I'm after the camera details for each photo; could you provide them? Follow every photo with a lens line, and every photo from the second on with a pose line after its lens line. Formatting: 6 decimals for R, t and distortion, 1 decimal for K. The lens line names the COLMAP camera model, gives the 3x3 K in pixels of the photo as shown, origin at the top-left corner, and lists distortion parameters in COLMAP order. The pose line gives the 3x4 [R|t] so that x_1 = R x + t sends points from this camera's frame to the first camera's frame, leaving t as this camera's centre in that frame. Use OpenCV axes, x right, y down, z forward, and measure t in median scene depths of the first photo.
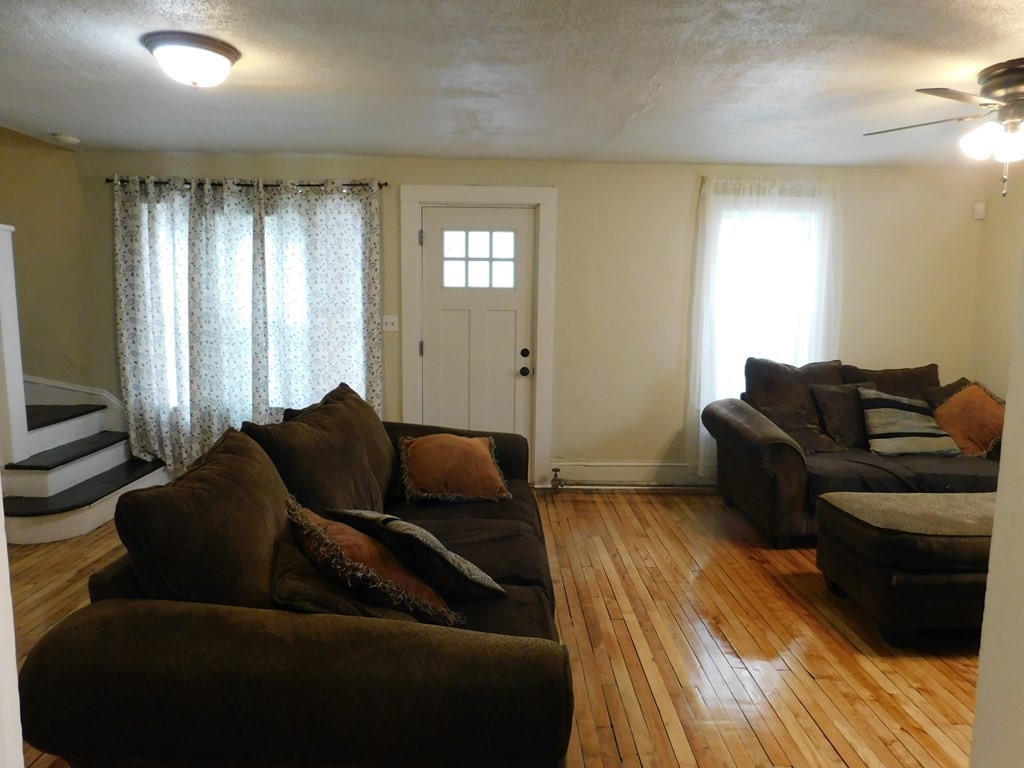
lens RADIAL K [[667.7, 0, 514.1], [0, 667.7, 382.3], [0, 0, 1]] dist [-0.077814, 0.058053]
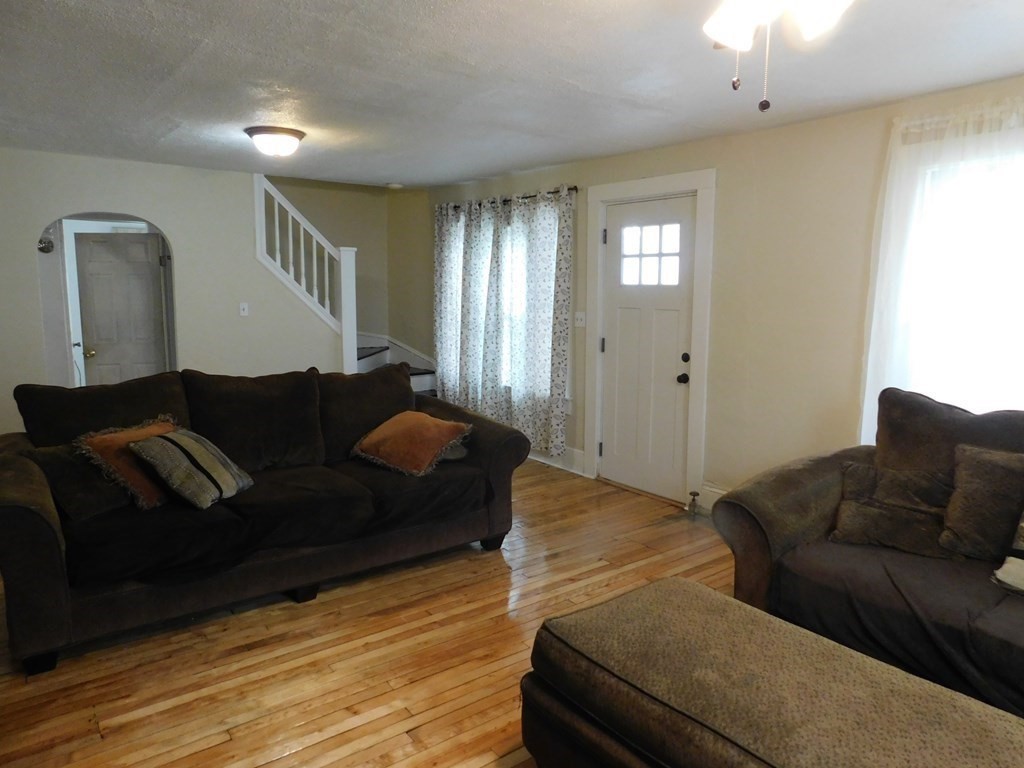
lens RADIAL K [[667.7, 0, 514.1], [0, 667.7, 382.3], [0, 0, 1]] dist [-0.077814, 0.058053]
pose [[0.597325, 0.106707, -0.794869, 0.619527], [-0.103601, 0.993071, 0.055461, -0.038569], [0.795280, 0.049221, 0.604241, 0.291963]]
